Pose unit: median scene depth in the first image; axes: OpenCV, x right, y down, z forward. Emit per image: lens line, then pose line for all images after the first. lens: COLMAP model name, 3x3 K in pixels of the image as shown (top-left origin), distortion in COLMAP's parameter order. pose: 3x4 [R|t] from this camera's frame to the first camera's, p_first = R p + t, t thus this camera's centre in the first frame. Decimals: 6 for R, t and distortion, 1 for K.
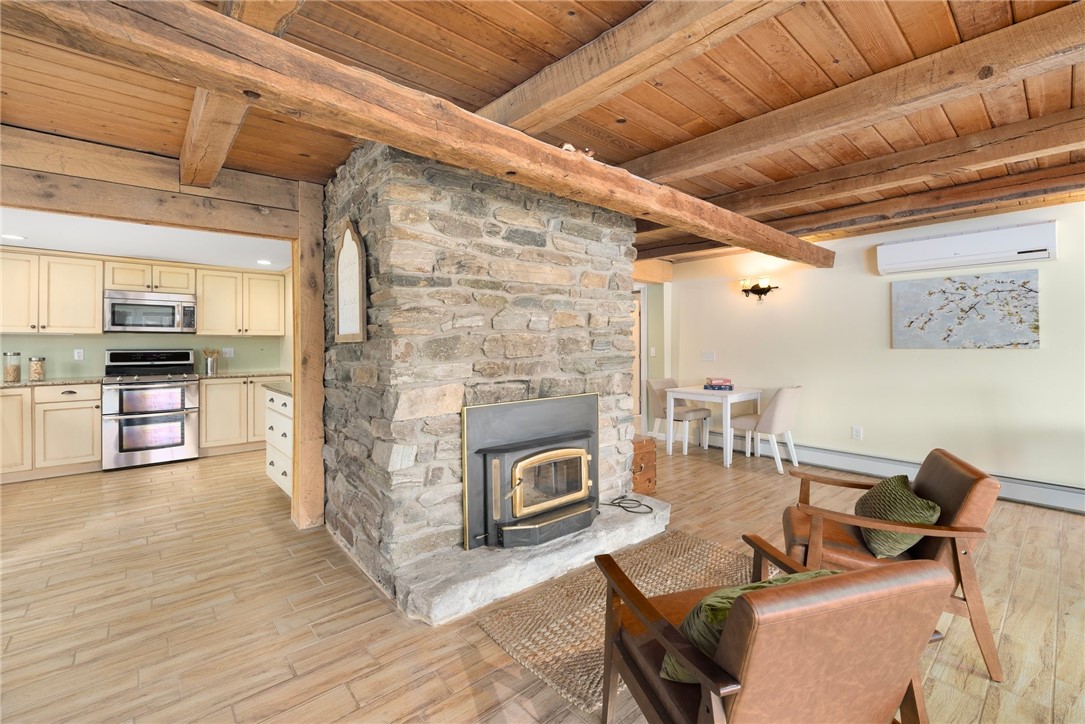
lens RADIAL K [[463.0, 0, 533.5], [0, 463.0, 342.8], [0, 0, 1]] dist [-0.002419, 0.001144]
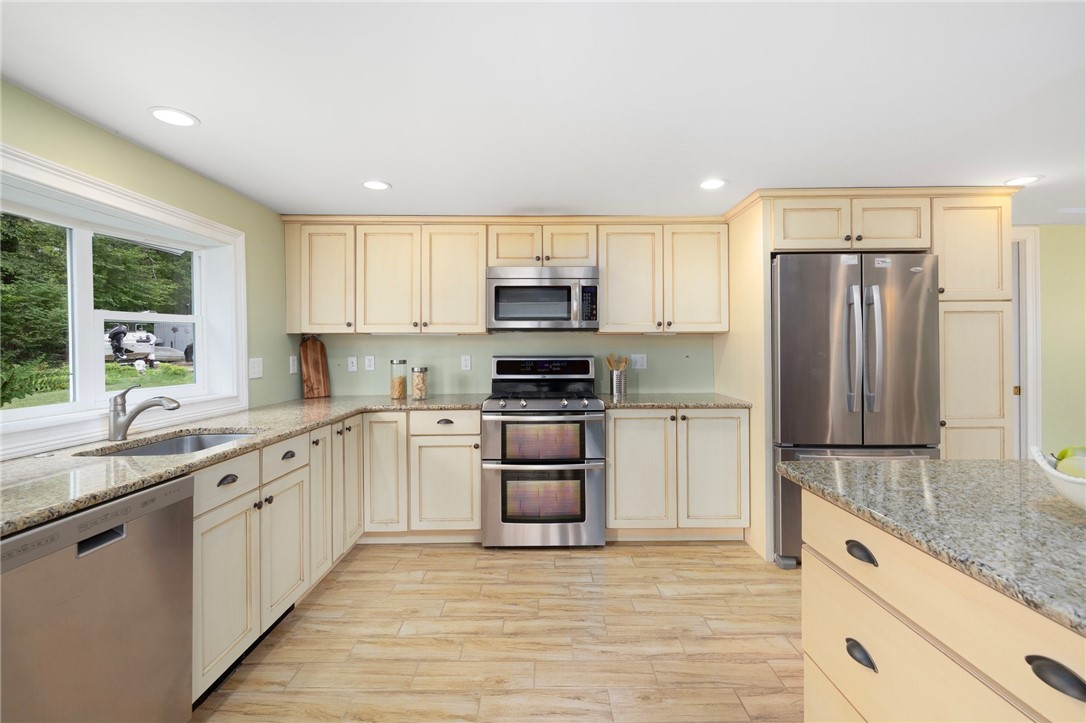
lens RADIAL K [[463.5, 0, 541.7], [0, 463.5, 351.7], [0, 0, 1]] dist [-0.002419, 0.001144]
pose [[0.755308, 0.003204, -0.655362, -0.649222], [0.005582, 0.999920, 0.011321, 0.000953], [0.655346, -0.012209, 0.755230, 0.823840]]
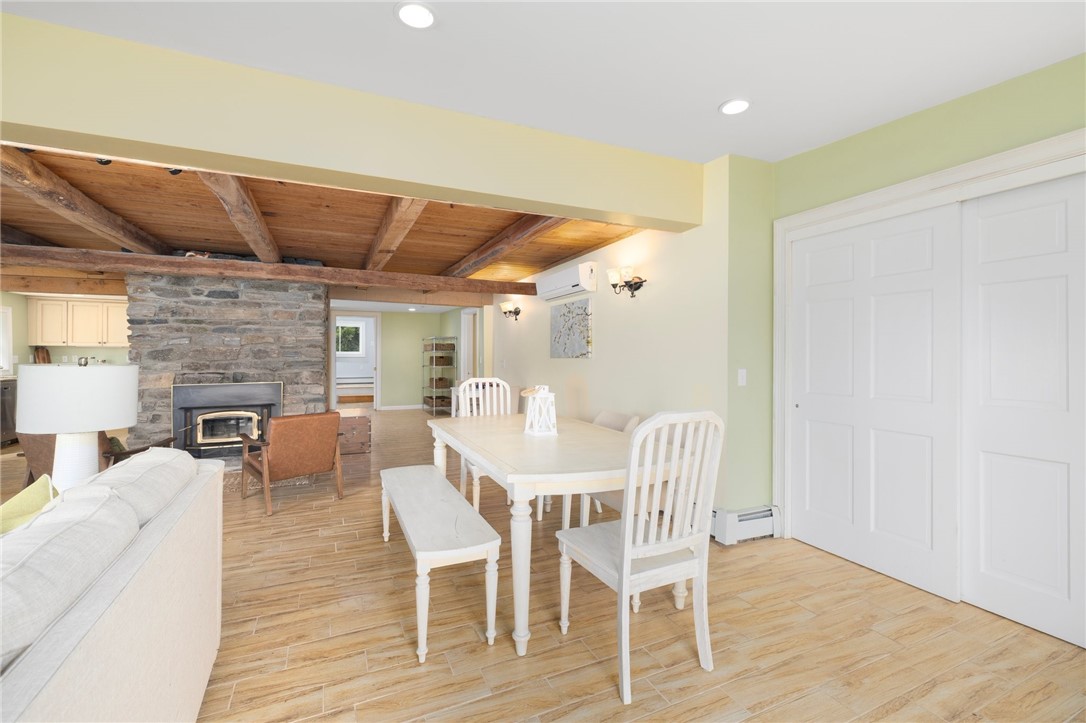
lens RADIAL K [[463.5, 0, 538.2], [0, 463.5, 352.6], [0, 0, 1]] dist [-0.002419, 0.001144]
pose [[0.960523, 0.003085, -0.278182, 1.485136], [-0.003507, 0.999993, -0.001020, -0.001113], [0.278177, 0.001955, 0.960528, -0.354469]]
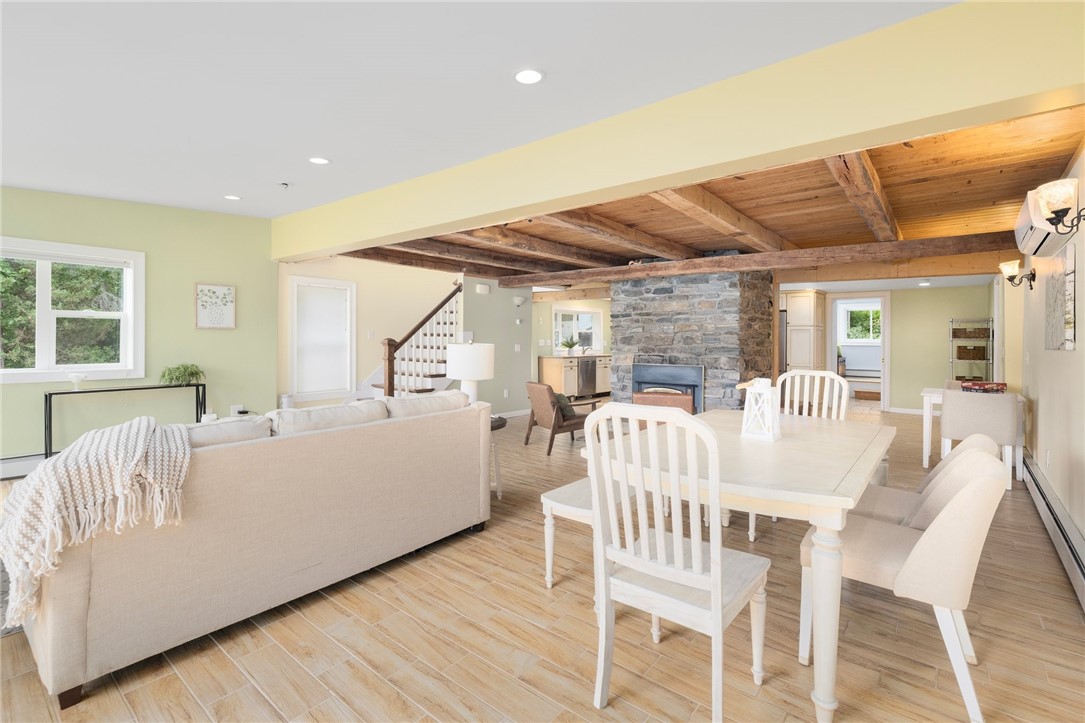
lens RADIAL K [[497.0, 0, 545.5], [0, 497.0, 339.2], [0, 0, 1]] dist [-0.001916, -0.000299]
pose [[0.181093, 0.005016, -0.983453, 1.948395], [-0.009405, 0.999950, 0.003368, 0.000139], [0.983421, 0.008639, 0.181131, 0.023952]]
